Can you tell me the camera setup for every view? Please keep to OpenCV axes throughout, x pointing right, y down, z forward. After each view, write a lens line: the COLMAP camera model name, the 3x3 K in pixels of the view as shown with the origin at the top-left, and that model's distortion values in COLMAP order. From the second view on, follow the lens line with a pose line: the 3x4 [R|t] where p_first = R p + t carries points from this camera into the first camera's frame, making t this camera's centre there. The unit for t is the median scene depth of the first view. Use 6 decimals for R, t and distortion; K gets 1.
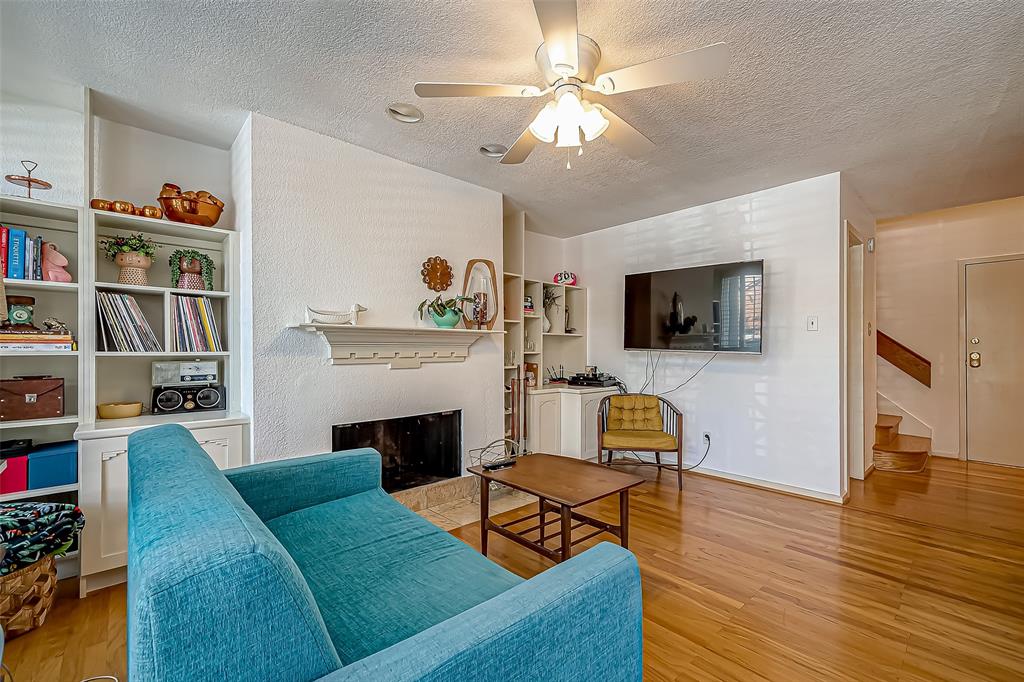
lens RADIAL K [[435.8, 0, 510.6], [0, 435.8, 351.9], [0, 0, 1]] dist [-0.000297, -0.000413]
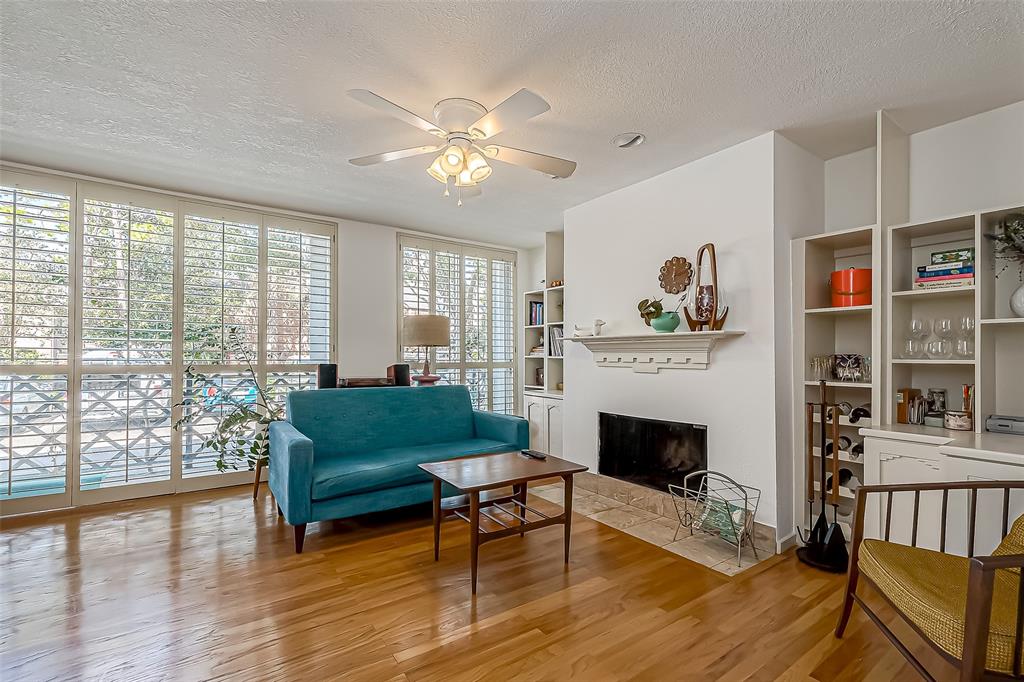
lens RADIAL K [[435.8, 0, 510.6], [0, 435.8, 351.9], [0, 0, 1]] dist [-0.000297, -0.000413]
pose [[-0.078959, -0.008491, -0.996842, 0.820169], [-0.006205, 0.999949, -0.008026, -0.002347], [0.996859, 0.005552, -0.079007, 0.733673]]
